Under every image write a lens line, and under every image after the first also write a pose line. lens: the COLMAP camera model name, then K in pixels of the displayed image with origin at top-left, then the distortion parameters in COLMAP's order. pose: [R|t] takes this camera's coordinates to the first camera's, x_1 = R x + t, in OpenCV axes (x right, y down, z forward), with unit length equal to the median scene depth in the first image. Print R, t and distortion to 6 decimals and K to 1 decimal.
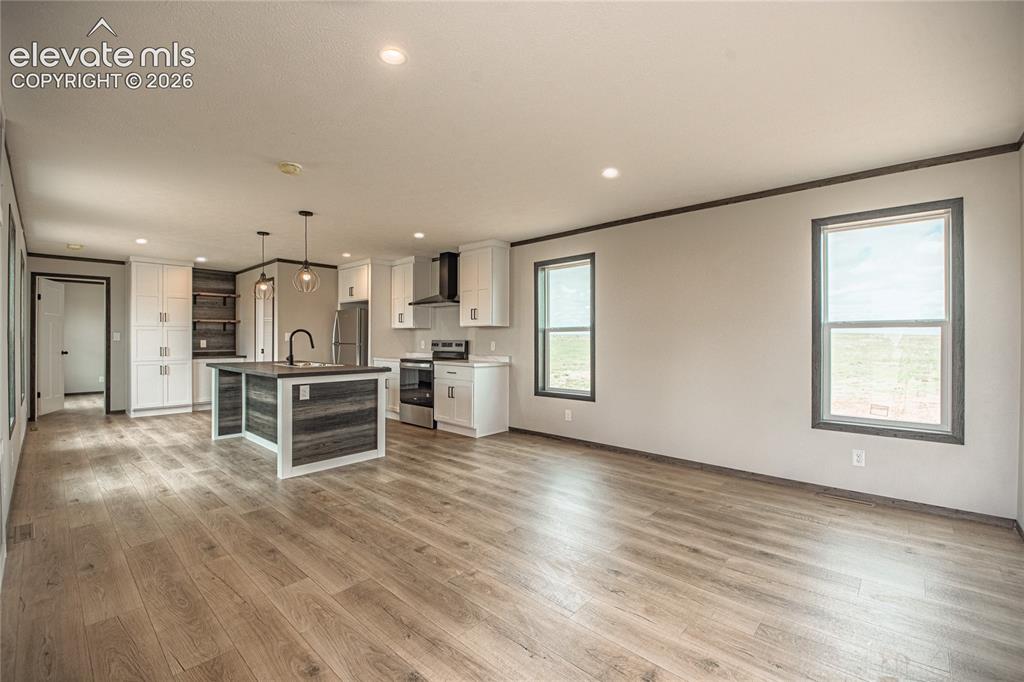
lens RADIAL K [[428.6, 0, 527.4], [0, 428.6, 344.7], [0, 0, 1]] dist [-0.011221, -0.003973]
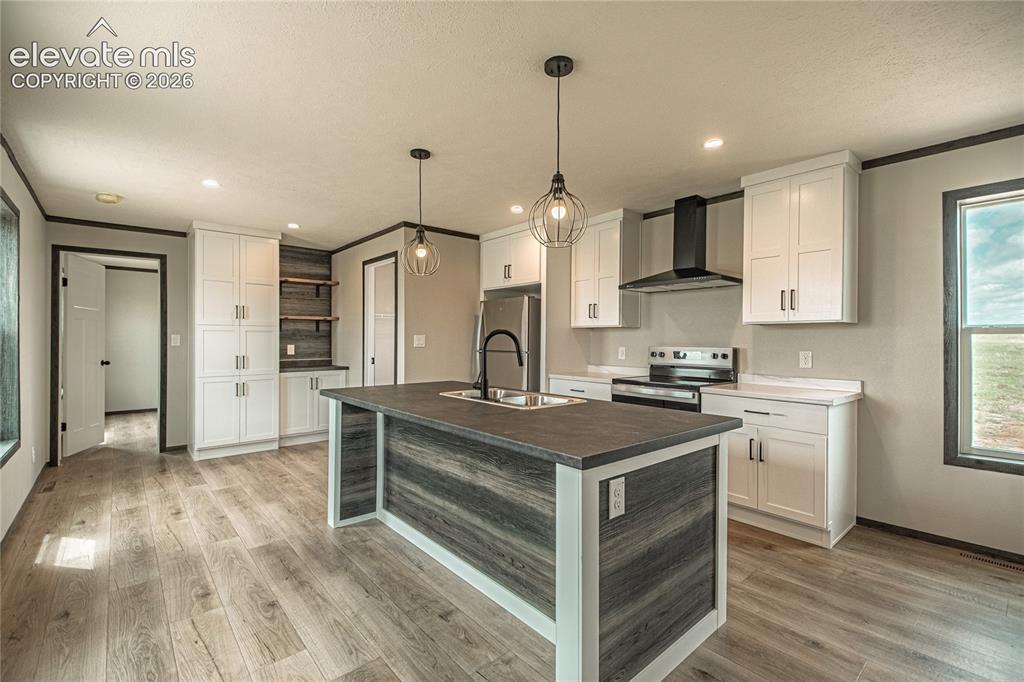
lens RADIAL K [[447.9, 0, 513.1], [0, 447.9, 340.7], [0, 0, 1]] dist [0.033406, -0.006567]
pose [[0.990121, 0.001493, -0.140205, -0.324943], [-0.002877, 0.999949, -0.009668, -0.013073], [0.140183, 0.009976, 0.990075, 0.343291]]
